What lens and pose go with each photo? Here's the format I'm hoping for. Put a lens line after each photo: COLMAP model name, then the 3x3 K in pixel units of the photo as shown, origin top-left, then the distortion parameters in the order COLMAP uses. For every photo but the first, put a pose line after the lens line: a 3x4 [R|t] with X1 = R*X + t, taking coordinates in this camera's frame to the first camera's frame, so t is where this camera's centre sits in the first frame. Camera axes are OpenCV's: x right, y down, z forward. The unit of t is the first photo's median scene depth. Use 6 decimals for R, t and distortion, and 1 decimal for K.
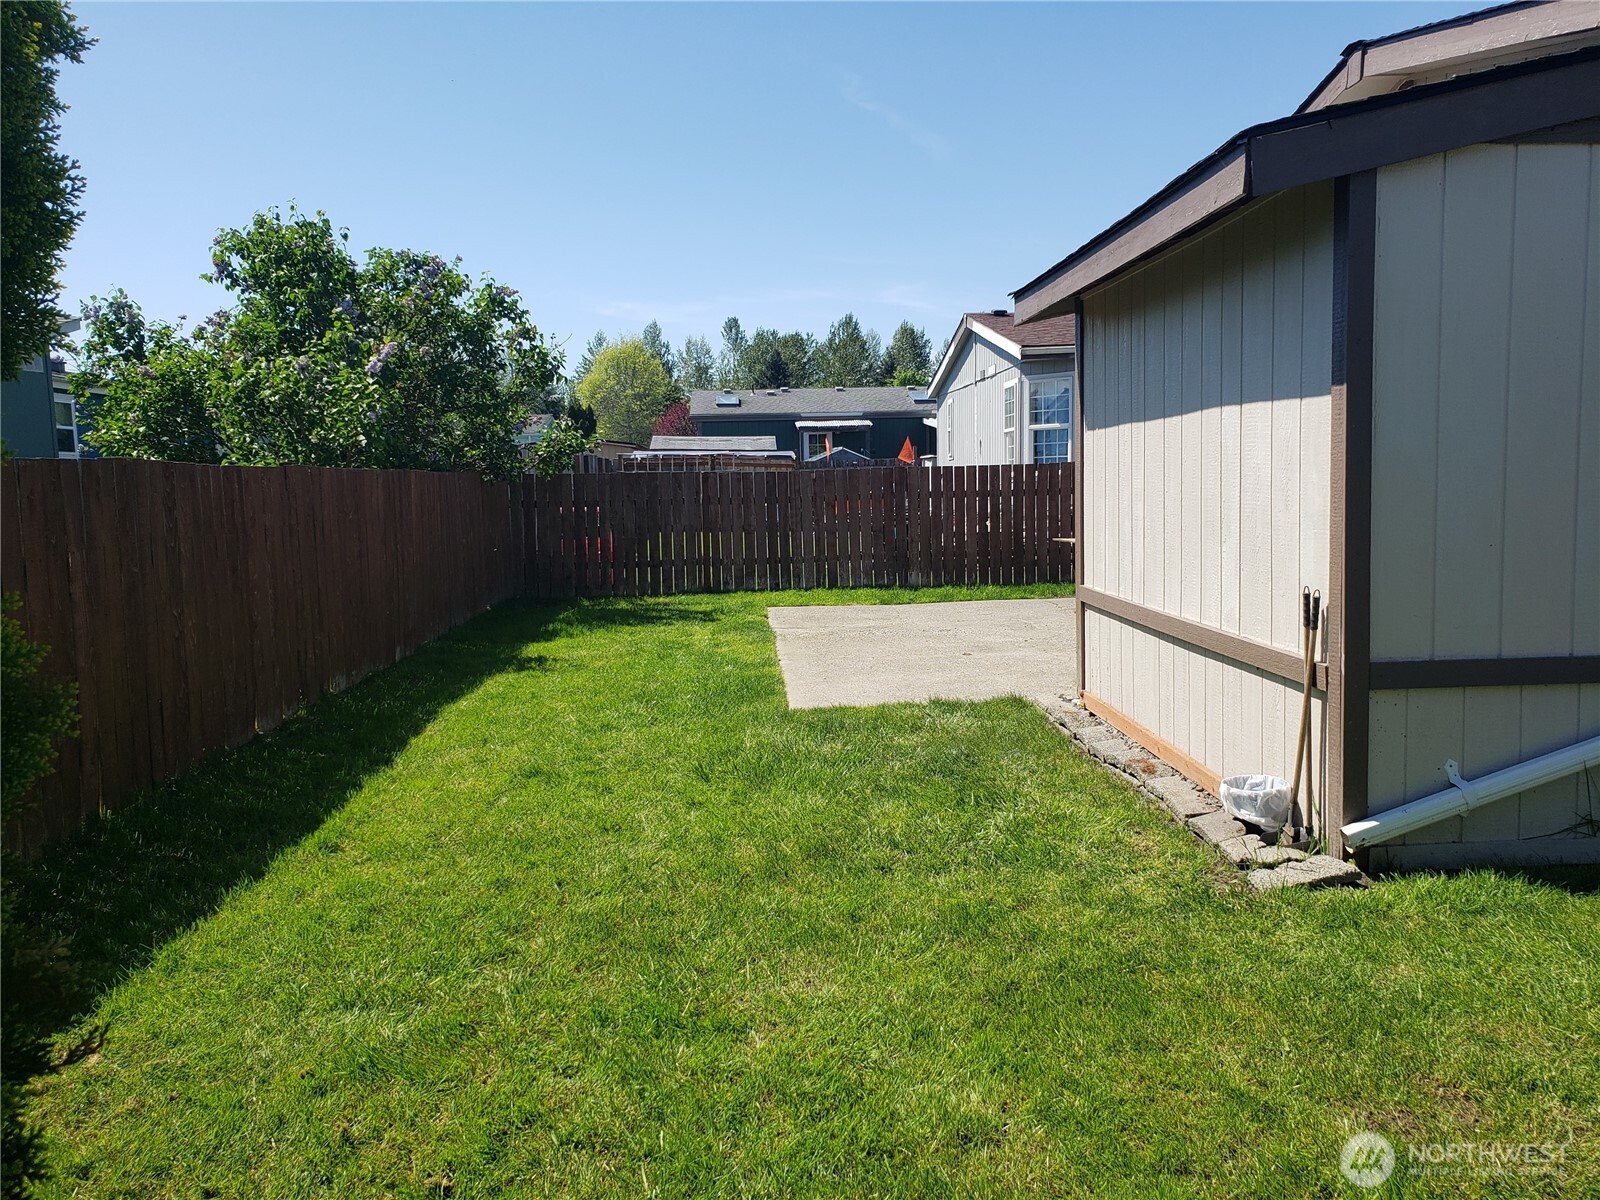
lens RADIAL K [[1202.3, 0, 800.0], [0, 1202.3, 600.0], [0, 0, 1]] dist [-0.009671, 0.029374]
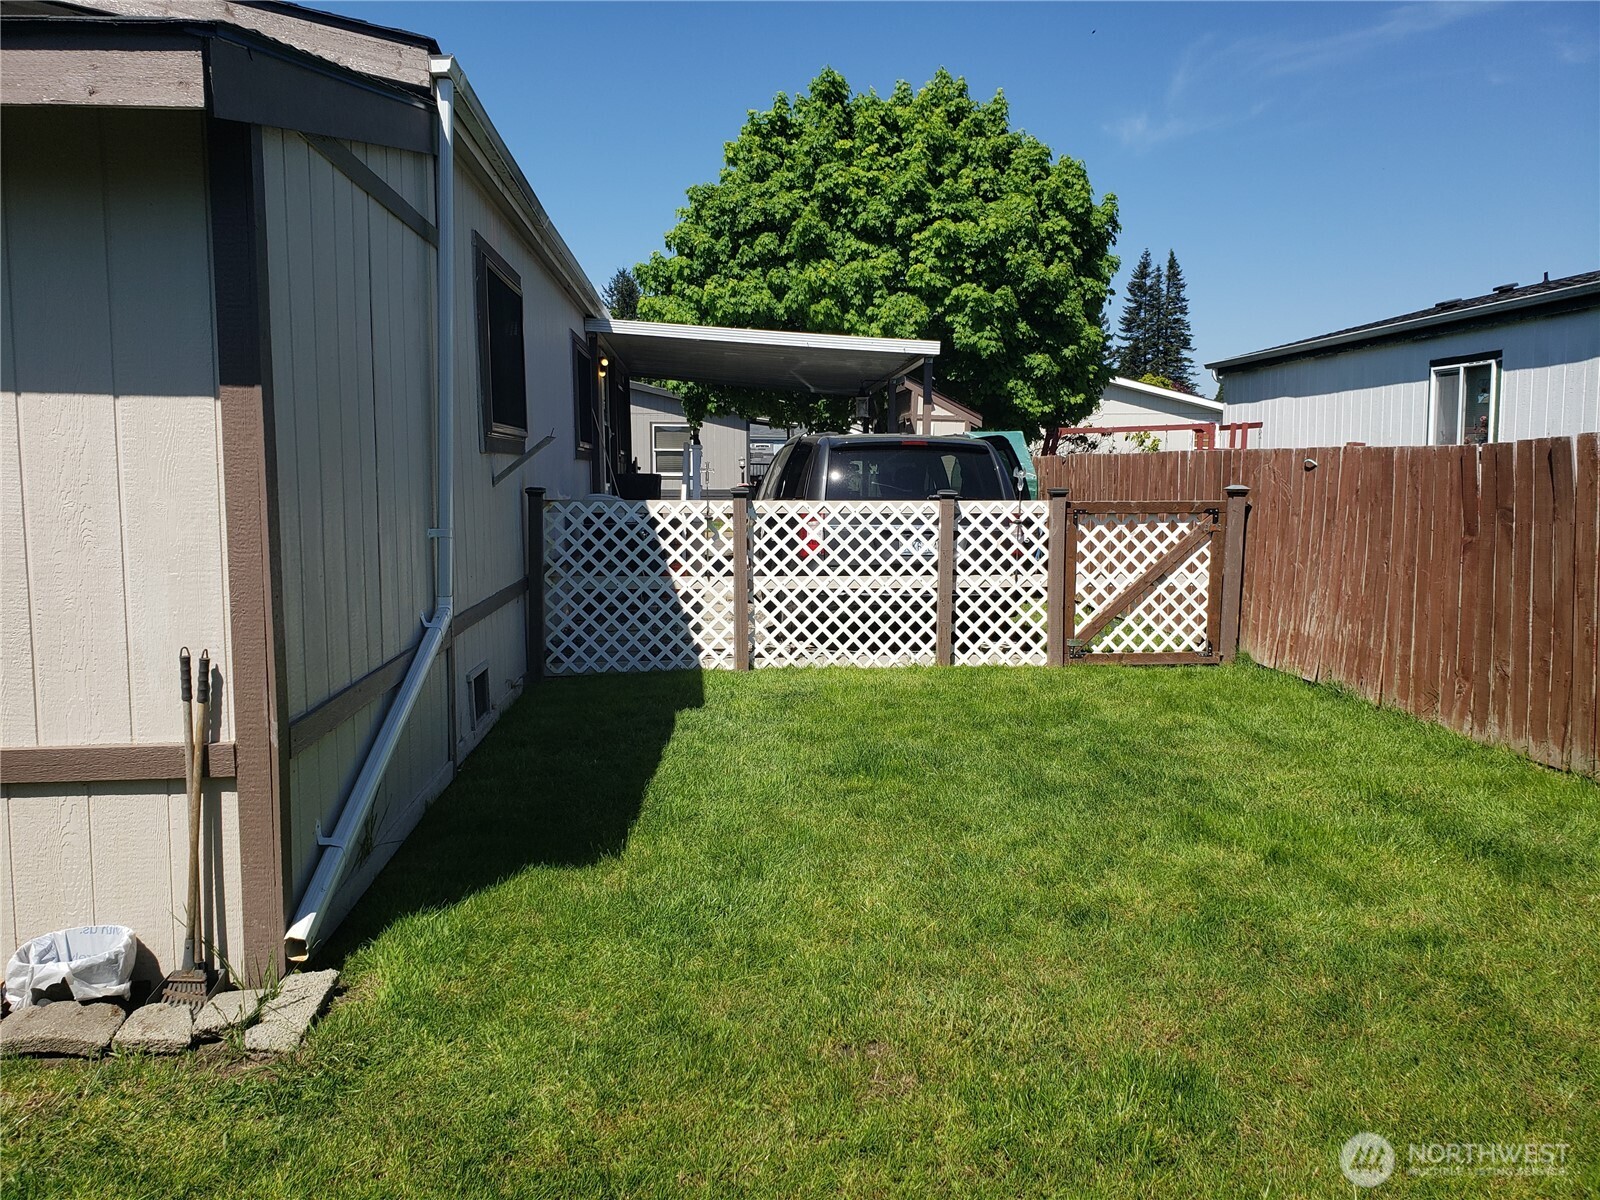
lens RADIAL K [[1202.3, 0, 800.0], [0, 1202.3, 600.0], [0, 0, 1]] dist [-0.009671, 0.029374]
pose [[-0.041894, -0.077230, 0.996133, -0.354720], [0.106877, 0.990941, 0.081322, -0.063823], [-0.993389, 0.109871, -0.033261, 0.659699]]
